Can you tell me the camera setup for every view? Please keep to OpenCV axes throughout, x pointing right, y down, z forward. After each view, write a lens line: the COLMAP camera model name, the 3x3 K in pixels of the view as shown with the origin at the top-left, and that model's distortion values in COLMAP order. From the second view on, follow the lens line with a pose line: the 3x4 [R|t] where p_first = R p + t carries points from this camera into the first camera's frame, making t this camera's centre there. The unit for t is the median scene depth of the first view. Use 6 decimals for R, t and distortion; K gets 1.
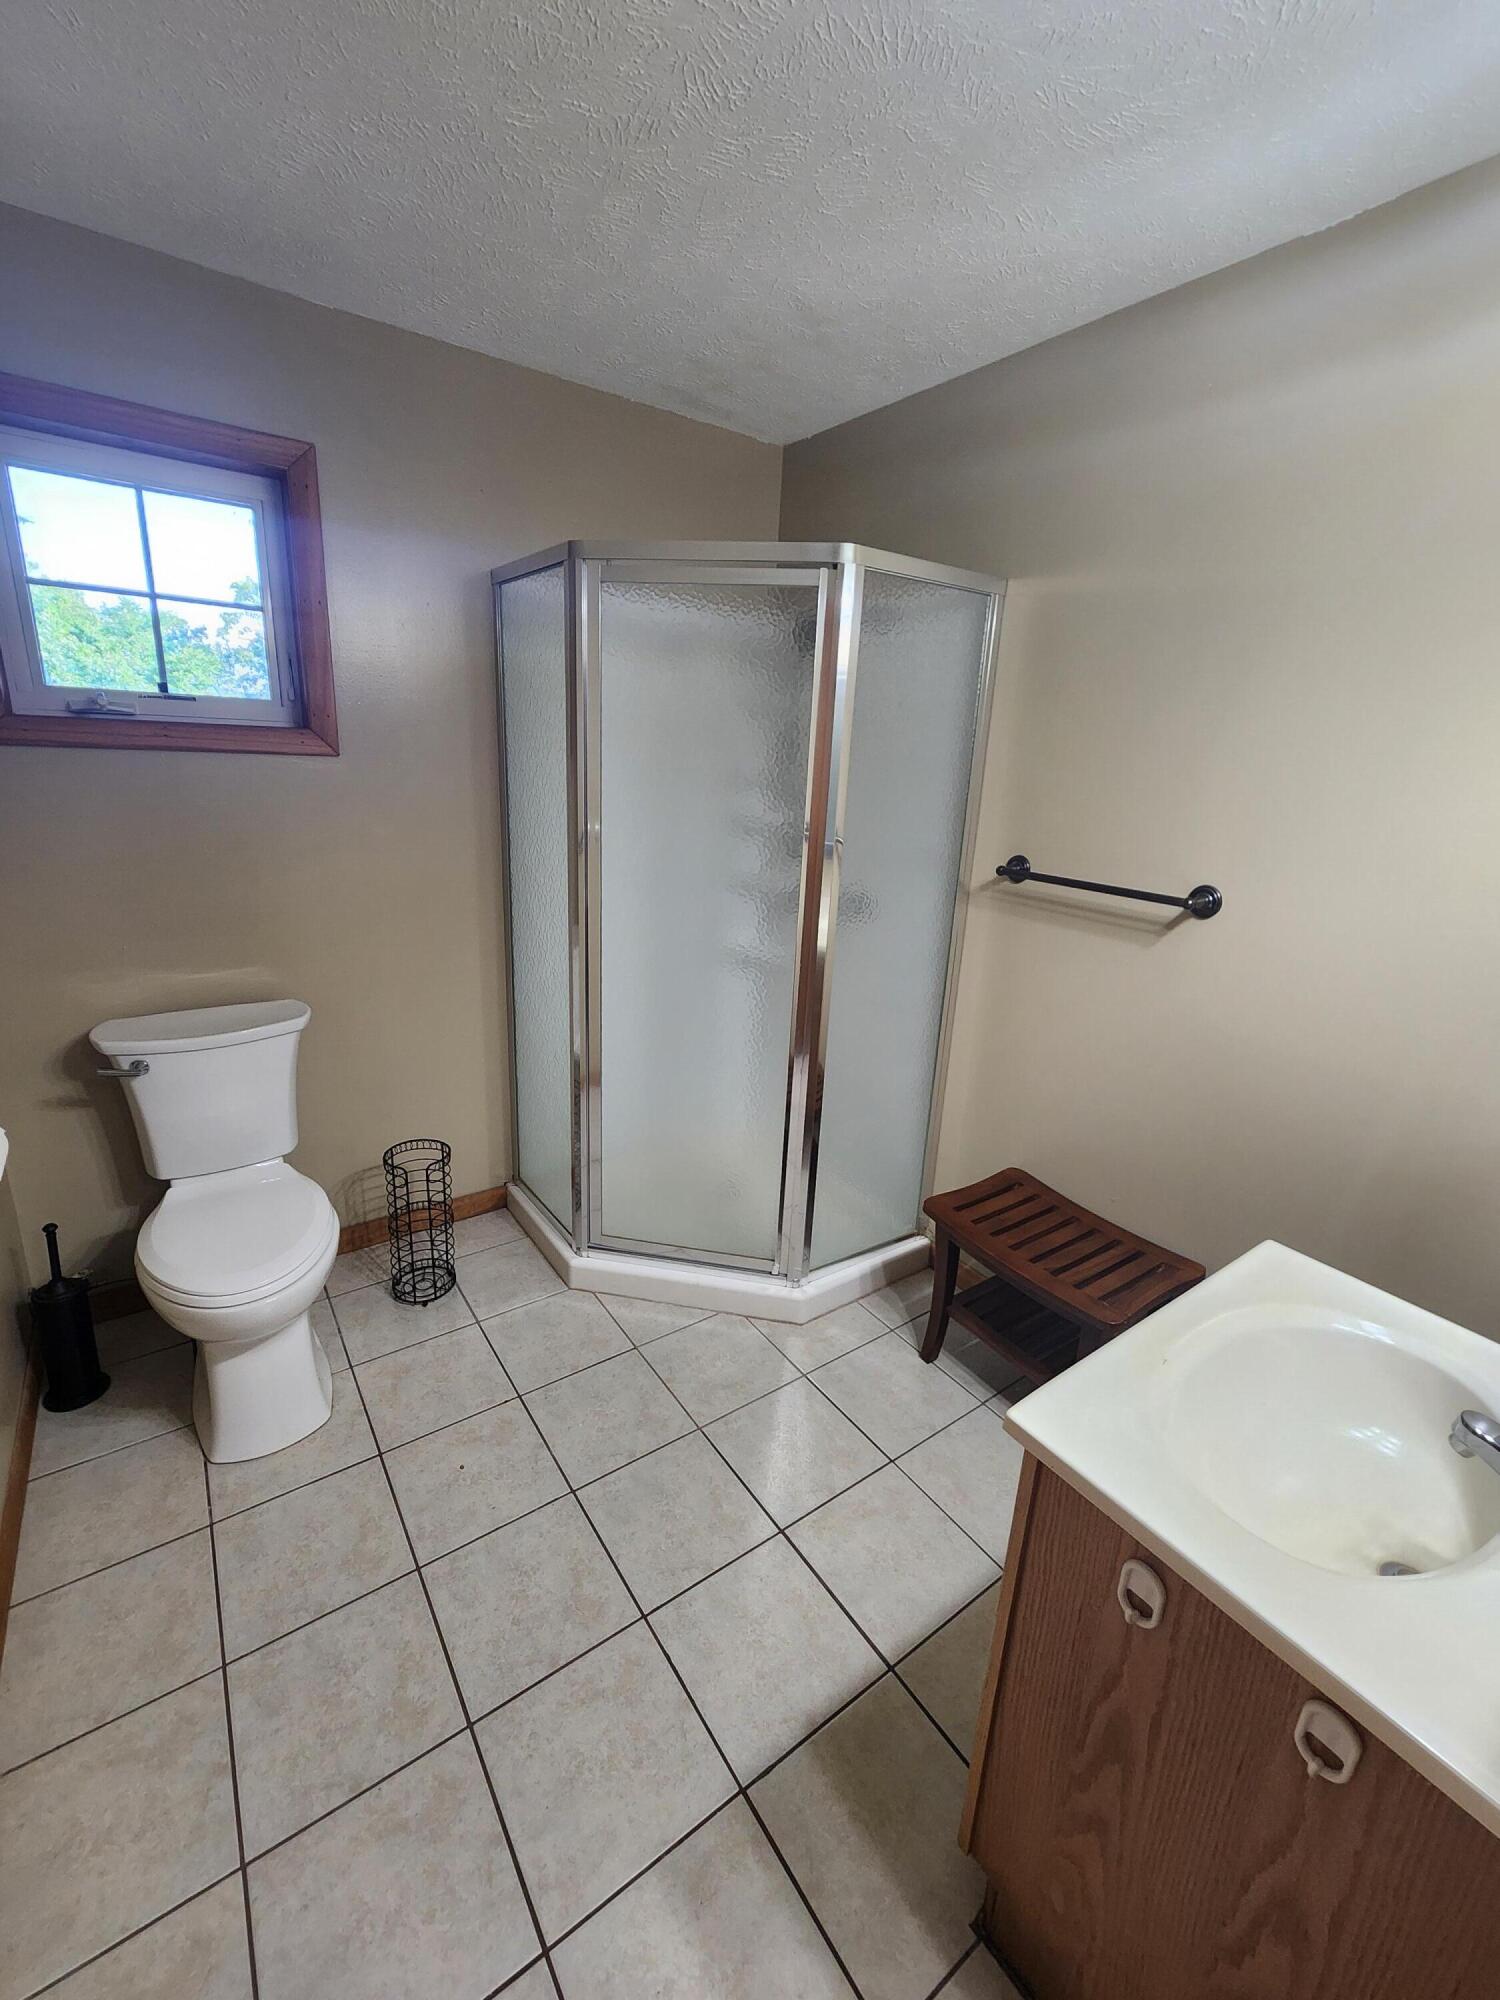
lens RADIAL K [[824.8, 0, 748.8], [0, 824.8, 984.4], [0, 0, 1]] dist [0.000269, -0.000784]
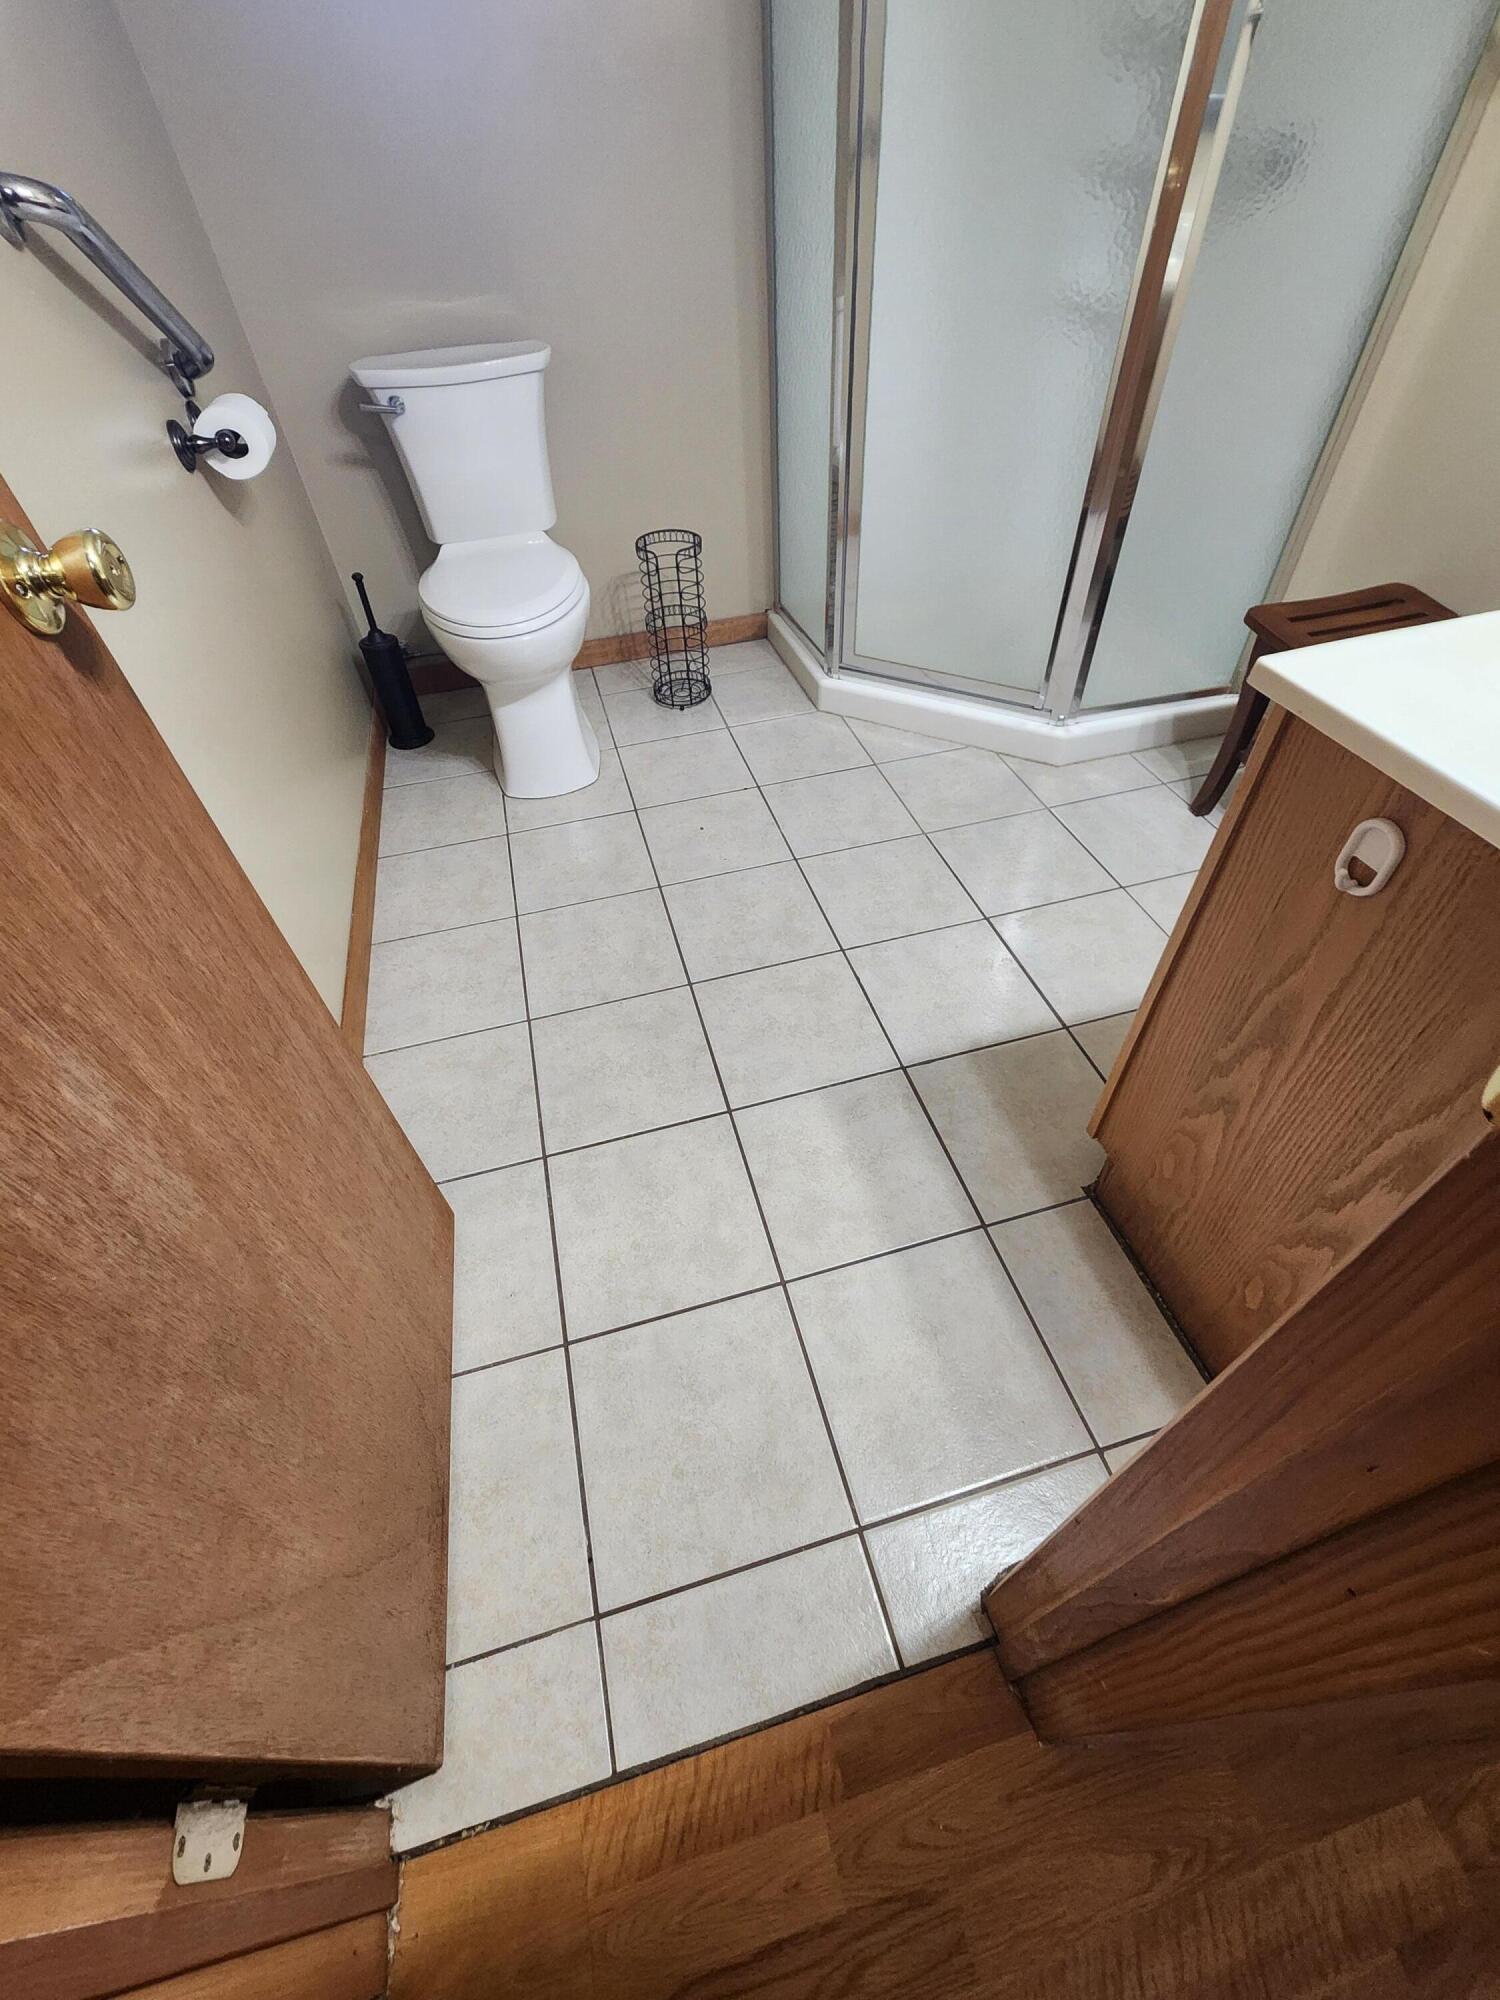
lens RADIAL K [[824.8, 0, 748.8], [0, 824.8, 984.4], [0, 0, 1]] dist [0.000269, -0.000784]
pose [[0.935314, 0.184752, -0.301752, 0.072740], [-0.008588, 0.864448, 0.502649, 0.186458], [0.353715, -0.467543, 0.810117, 0.028013]]
